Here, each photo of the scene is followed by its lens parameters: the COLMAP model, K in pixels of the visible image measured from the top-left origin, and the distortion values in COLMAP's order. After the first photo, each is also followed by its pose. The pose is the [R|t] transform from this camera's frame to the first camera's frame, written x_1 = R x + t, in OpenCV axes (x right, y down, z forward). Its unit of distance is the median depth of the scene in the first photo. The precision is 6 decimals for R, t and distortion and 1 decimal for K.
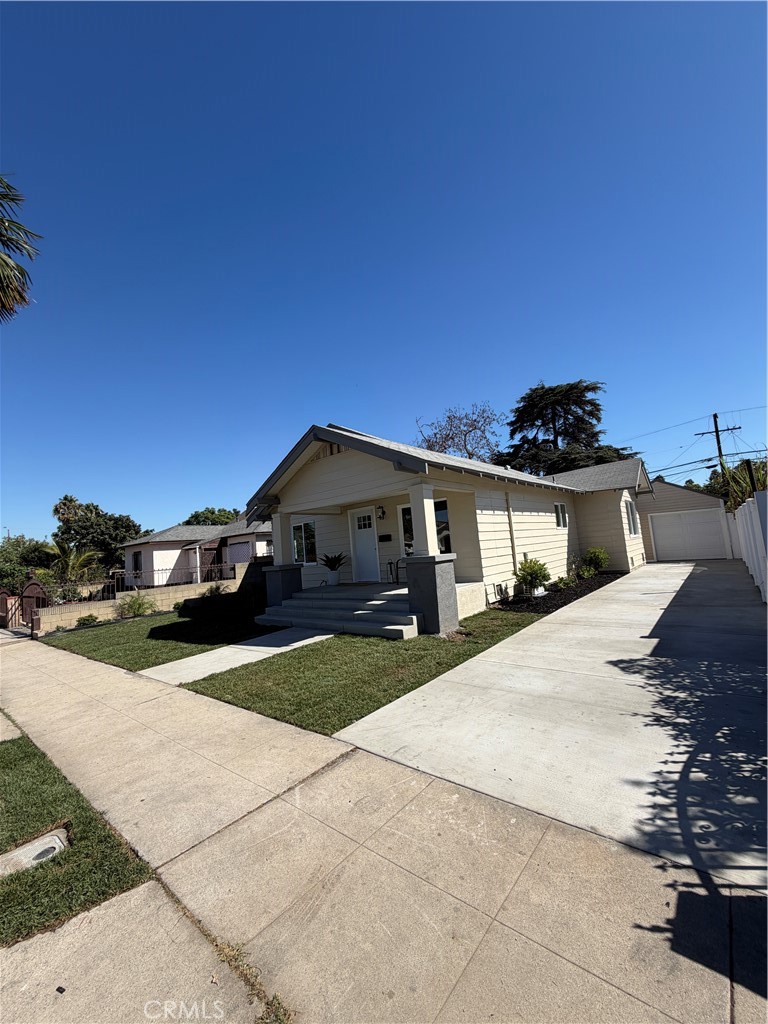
lens RADIAL K [[407.3, 0, 382.8], [0, 407.3, 509.4], [0, 0, 1]] dist [-0.000160, 0.000475]
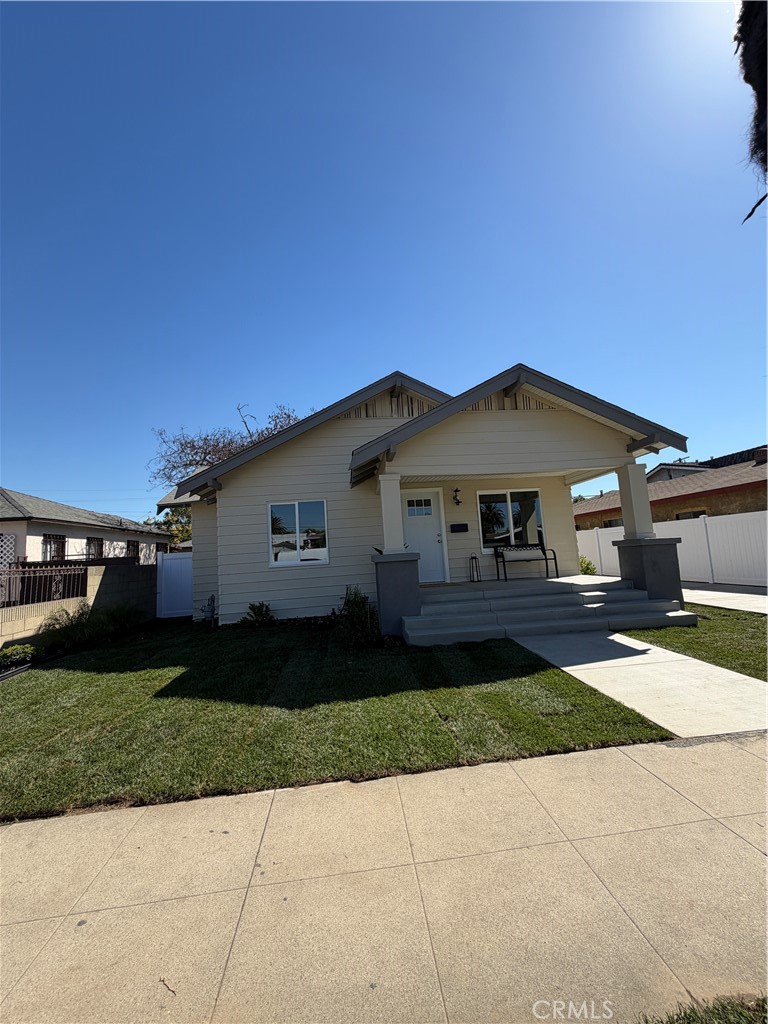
lens RADIAL K [[407.3, 0, 382.8], [0, 407.3, 509.4], [0, 0, 1]] dist [-0.000160, 0.000475]
pose [[0.700222, 0.117060, 0.704262, -0.845693], [-0.068288, 0.992925, -0.097145, 0.152150], [-0.710651, 0.019930, 0.703262, 0.649742]]
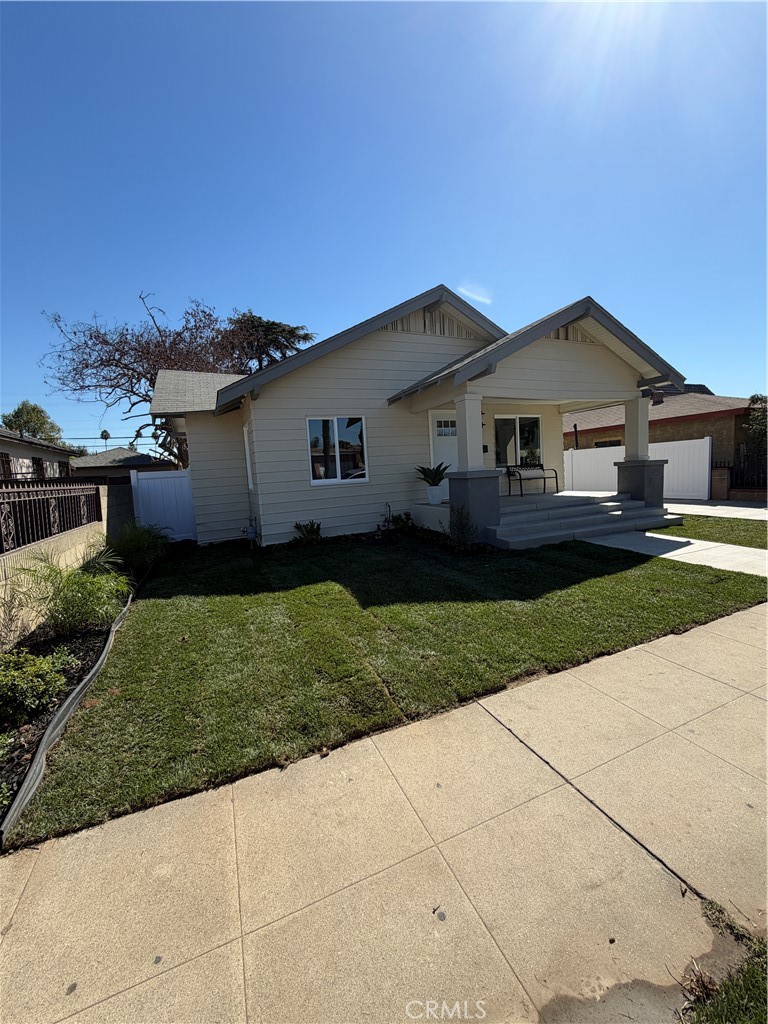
lens RADIAL K [[407.3, 0, 382.8], [0, 407.3, 509.4], [0, 0, 1]] dist [-0.000160, 0.000475]
pose [[0.447300, -0.028423, 0.893932, -1.097715], [-0.068791, 0.995441, 0.066071, 0.194436], [-0.891735, -0.091048, 0.443305, 0.960623]]
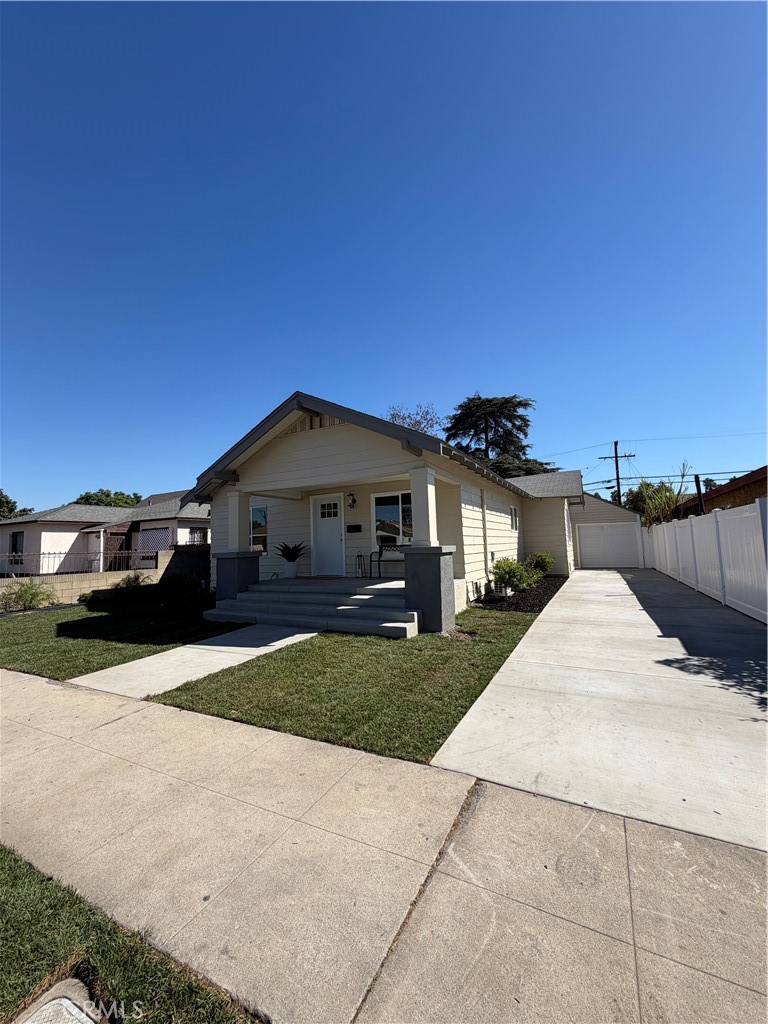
lens RADIAL K [[407.3, 0, 382.8], [0, 407.3, 509.4], [0, 0, 1]] dist [-0.000160, 0.000475]
pose [[0.974991, 0.070059, 0.210911, -0.156962], [-0.069499, 0.997531, -0.010074, 0.039650], [-0.211096, -0.004836, 0.977453, 0.111570]]
